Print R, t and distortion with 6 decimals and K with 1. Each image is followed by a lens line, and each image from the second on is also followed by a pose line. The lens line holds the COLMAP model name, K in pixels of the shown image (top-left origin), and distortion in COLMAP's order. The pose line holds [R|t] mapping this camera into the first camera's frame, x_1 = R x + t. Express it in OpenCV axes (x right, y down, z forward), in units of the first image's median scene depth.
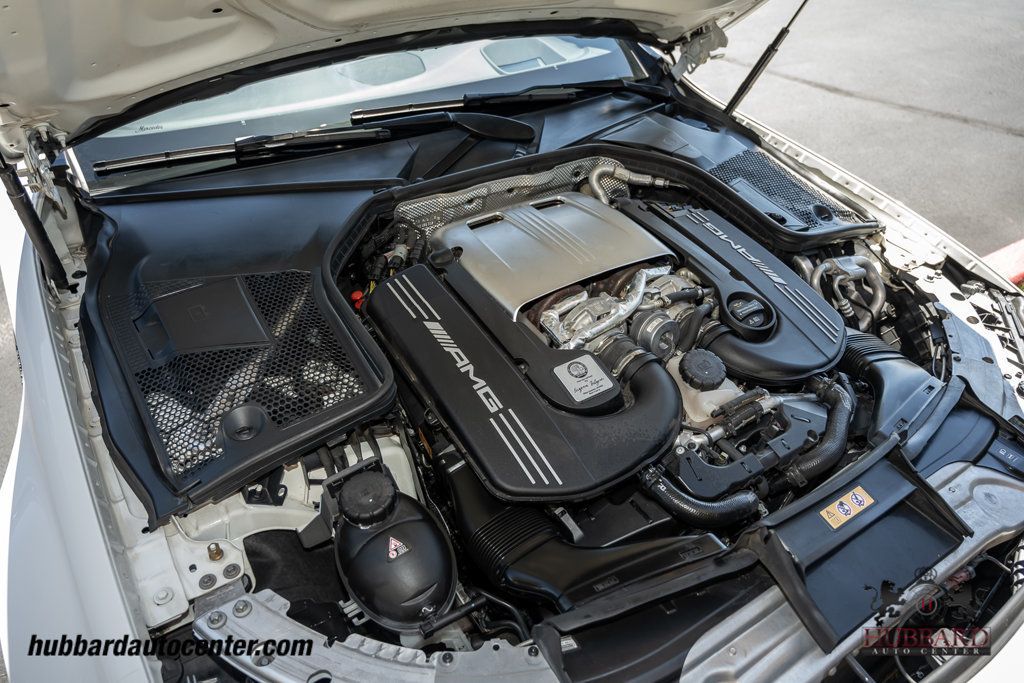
lens RADIAL K [[701.5, 0, 507.6], [0, 701.5, 337.4], [0, 0, 1]] dist [-0.031547, 0.016739]
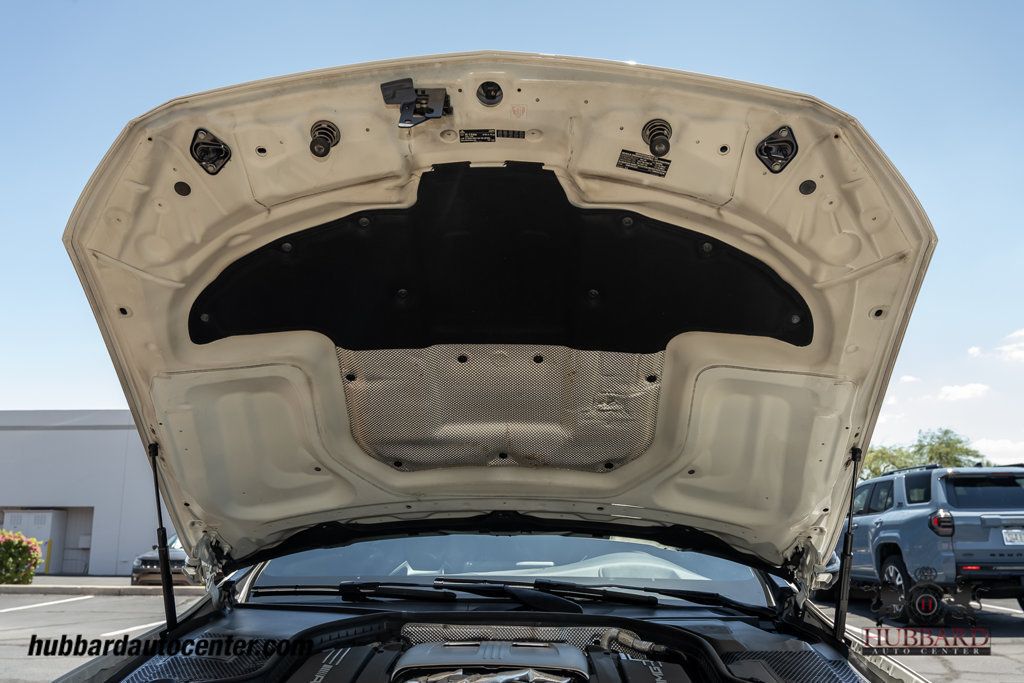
lens RADIAL K [[864.3, 0, 512.9], [0, 864.3, 340.4], [0, 0, 1]] dist [-0.039314, 0.003573]
pose [[0.825294, -0.135185, -0.548283, 0.859460], [-0.331637, 0.669824, -0.664344, 0.397314], [0.457062, 0.730110, 0.507970, -0.017377]]
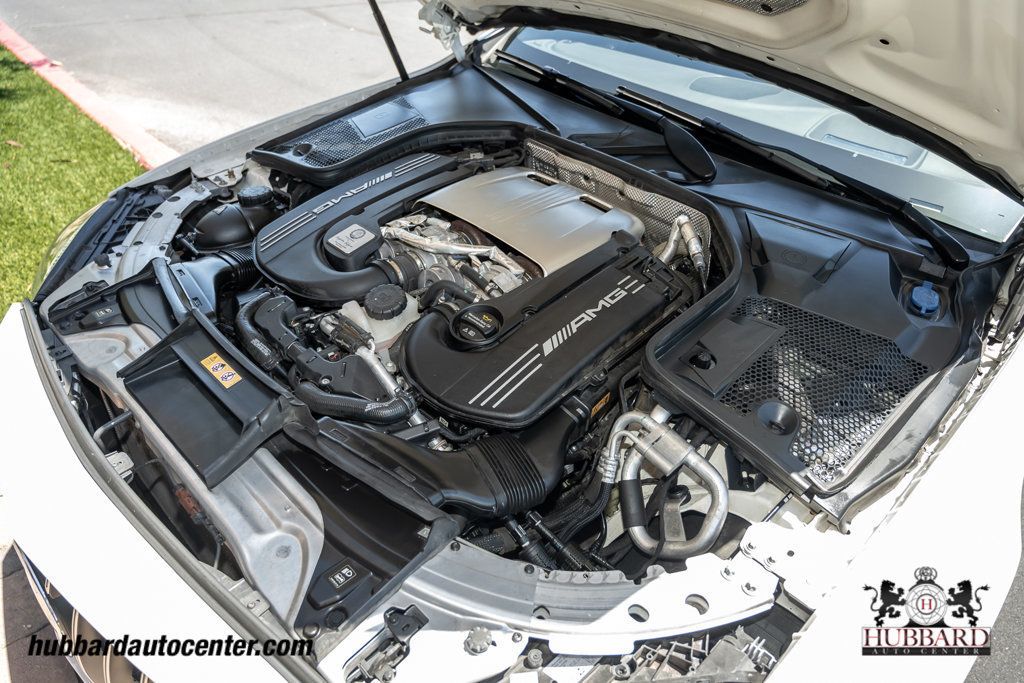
lens RADIAL K [[717.7, 0, 511.7], [0, 717.7, 338.8], [0, 0, 1]] dist [-0.020252, -0.000007]
pose [[0.214228, 0.563622, -0.797769, 1.020656], [-0.641288, 0.697216, 0.320374, -0.325572], [0.736787, 0.442967, 0.510808, 0.492227]]
